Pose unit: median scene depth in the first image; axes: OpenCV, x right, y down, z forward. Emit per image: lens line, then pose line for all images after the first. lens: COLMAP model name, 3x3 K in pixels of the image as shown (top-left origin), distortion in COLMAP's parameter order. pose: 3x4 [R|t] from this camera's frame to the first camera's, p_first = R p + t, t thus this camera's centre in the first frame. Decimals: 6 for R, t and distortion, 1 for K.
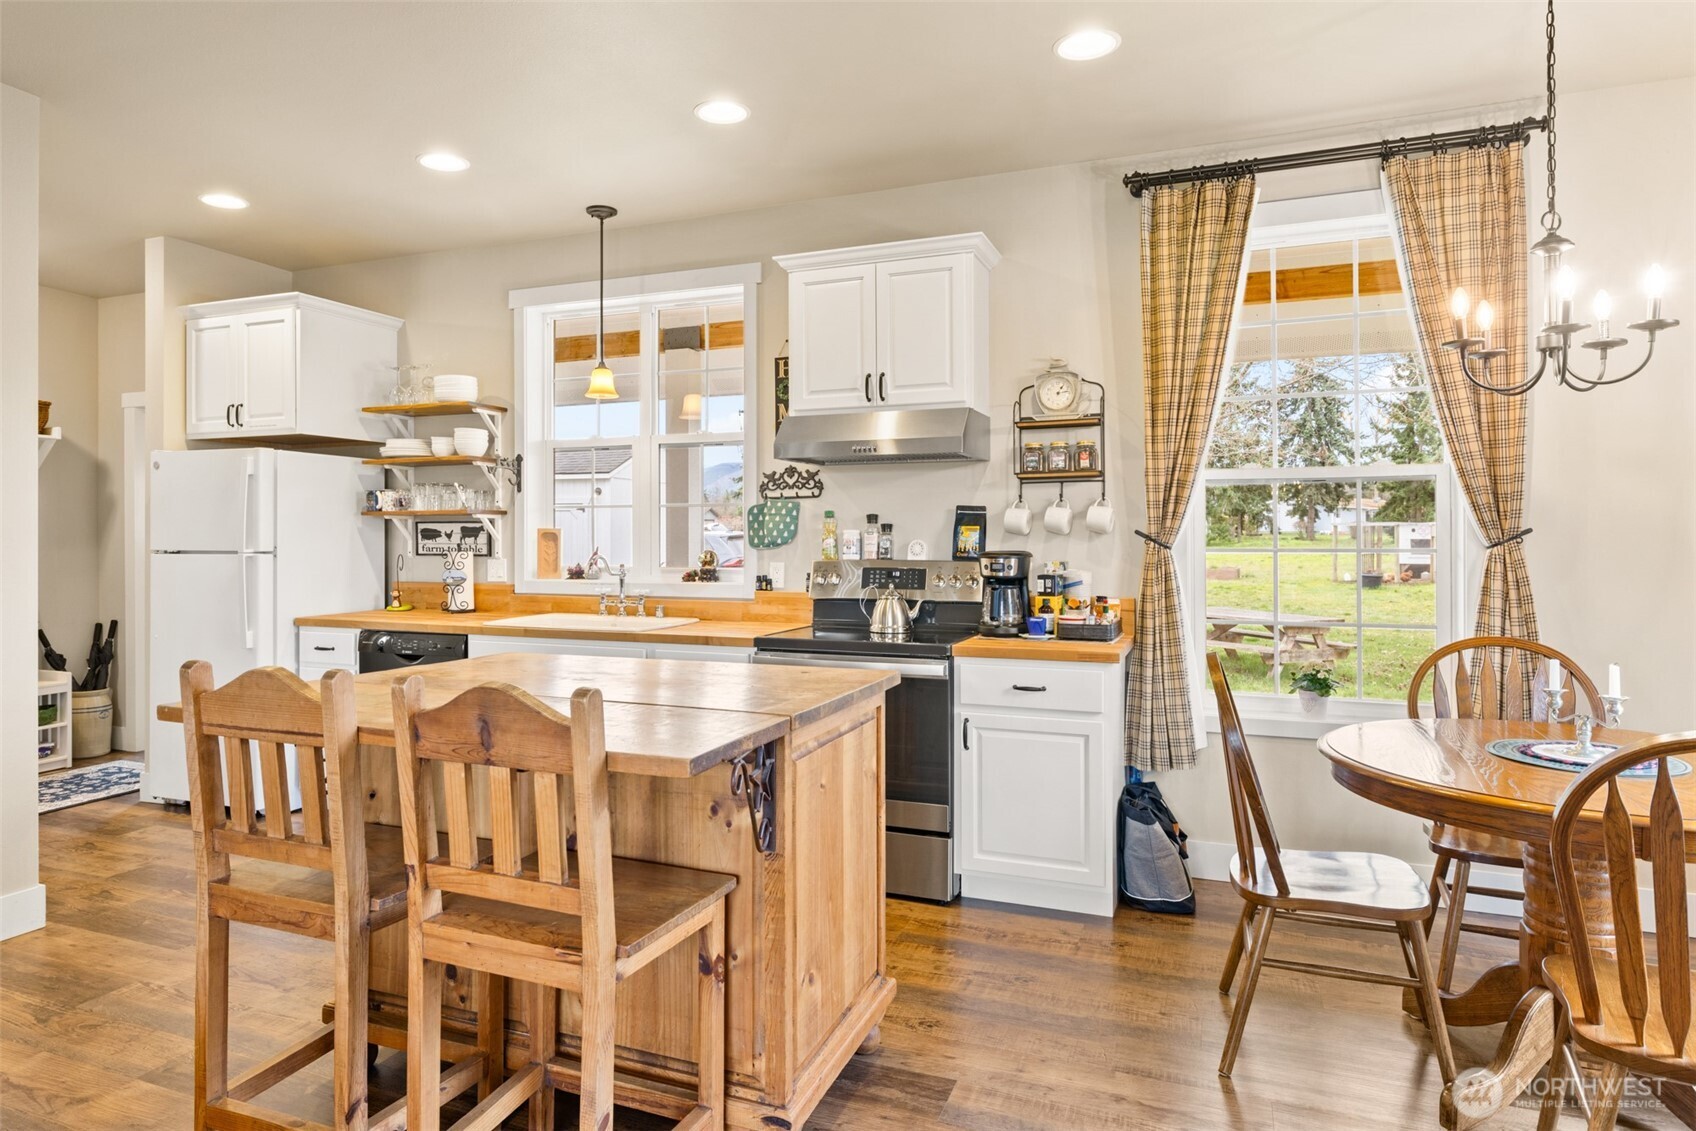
lens RADIAL K [[1012.2, 0, 814.0], [0, 1012.2, 538.0], [0, 0, 1]] dist [0.000558, 0.002081]
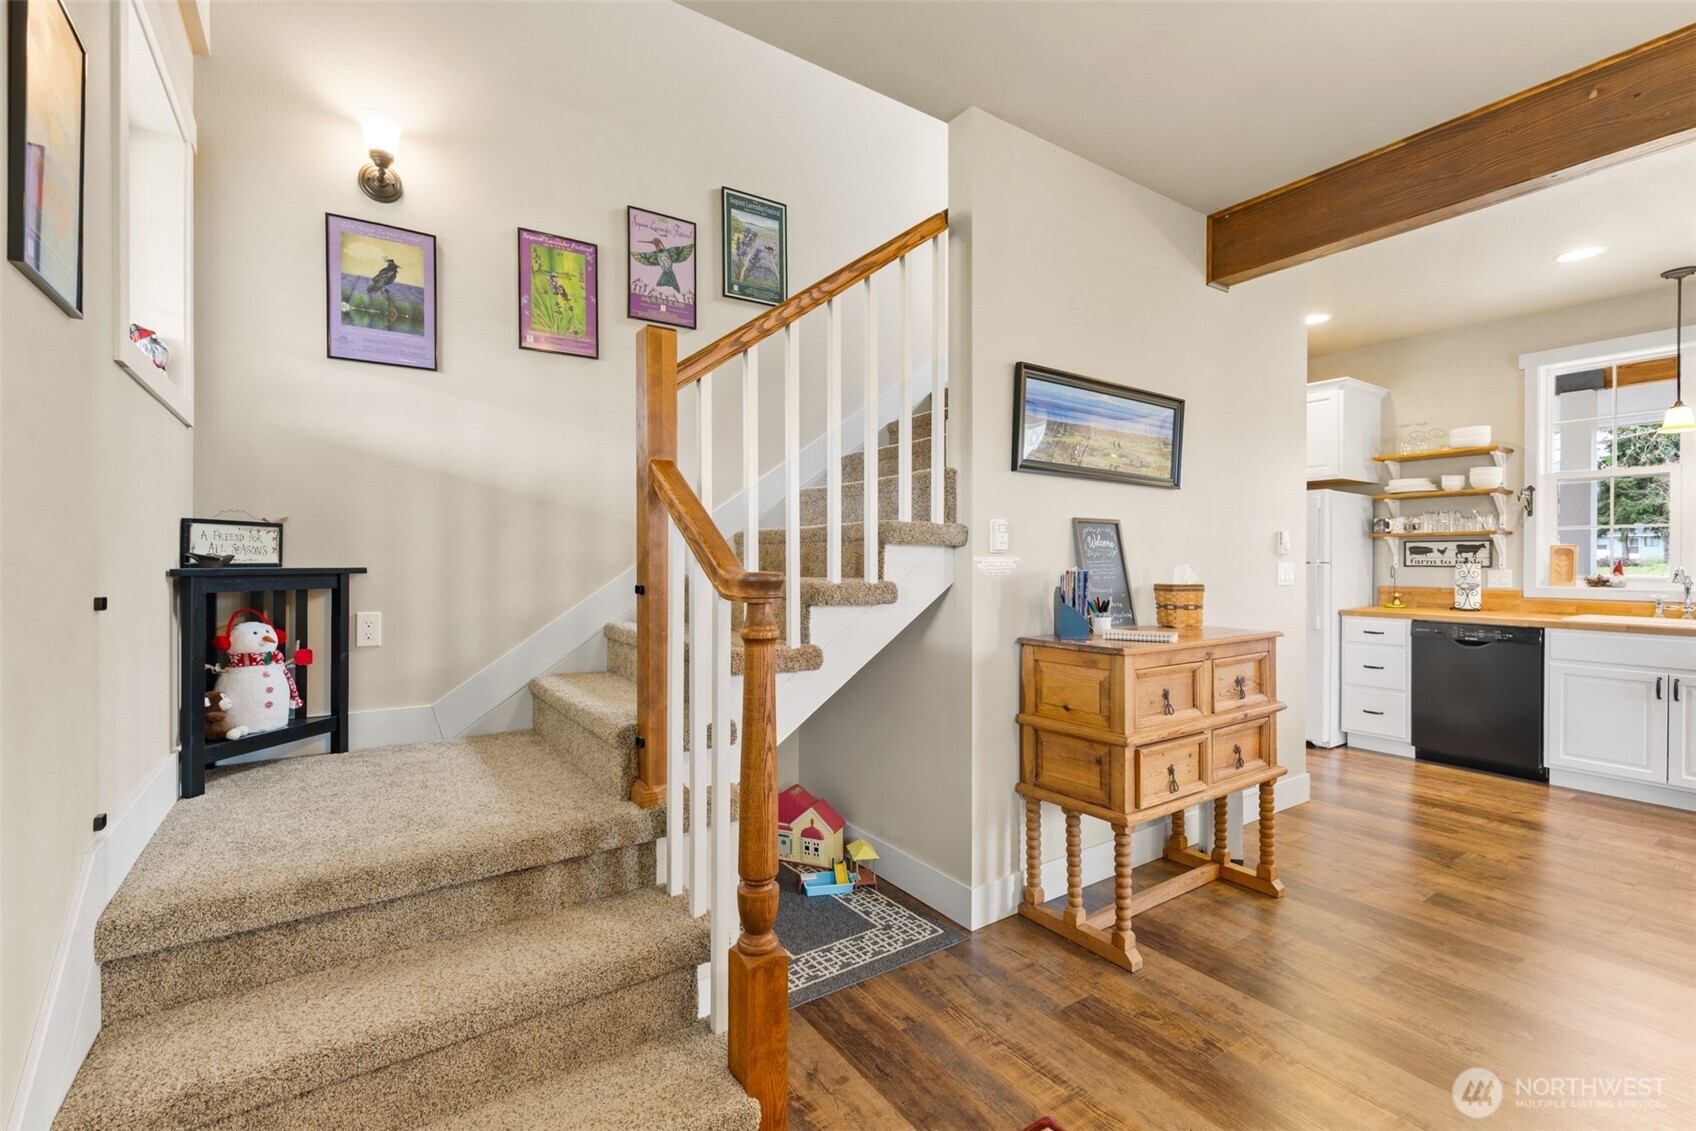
lens RADIAL K [[732.0, 0, 850.6], [0, 732.0, 564.7], [0, 0, 1]] dist [0.001785, 0.000034]
pose [[0.836331, 0.006145, -0.548191, -0.595125], [-0.002637, 0.999971, 0.007187, 0.012259], [0.548219, -0.004565, 0.836322, -0.256691]]
